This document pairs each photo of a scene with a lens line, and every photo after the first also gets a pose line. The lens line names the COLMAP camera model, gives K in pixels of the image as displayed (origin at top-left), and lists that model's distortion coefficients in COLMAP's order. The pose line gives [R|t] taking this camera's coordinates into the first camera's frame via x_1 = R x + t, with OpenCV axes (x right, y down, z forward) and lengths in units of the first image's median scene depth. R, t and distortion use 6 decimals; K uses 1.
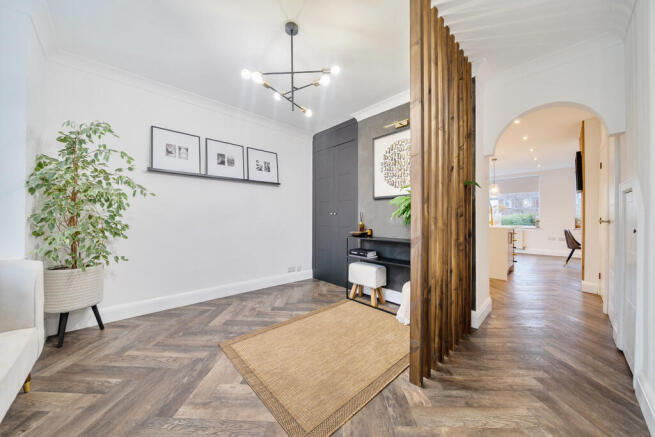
lens RADIAL K [[225.6, 0, 328.1], [0, 225.6, 219.2], [0, 0, 1]] dist [-0.002917, -0.000177]
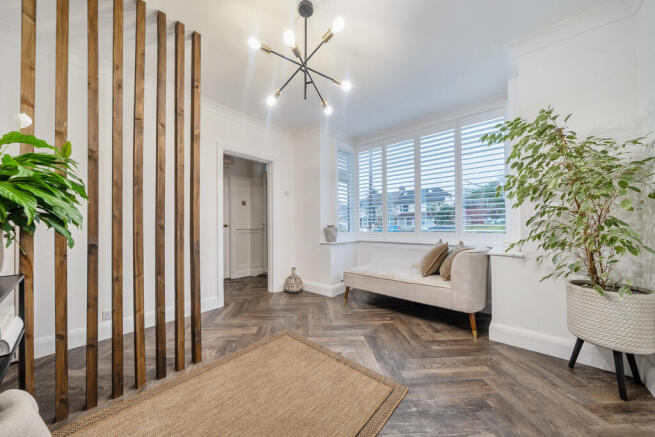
lens RADIAL K [[225.6, 0, 327.4], [0, 225.6, 222.2], [0, 0, 1]] dist [-0.002917, -0.000177]
pose [[-0.993055, -0.000888, -0.117649, -0.136697], [0.000516, 0.999929, -0.011903, 0.001606], [0.117651, -0.011881, -0.992984, 1.919830]]
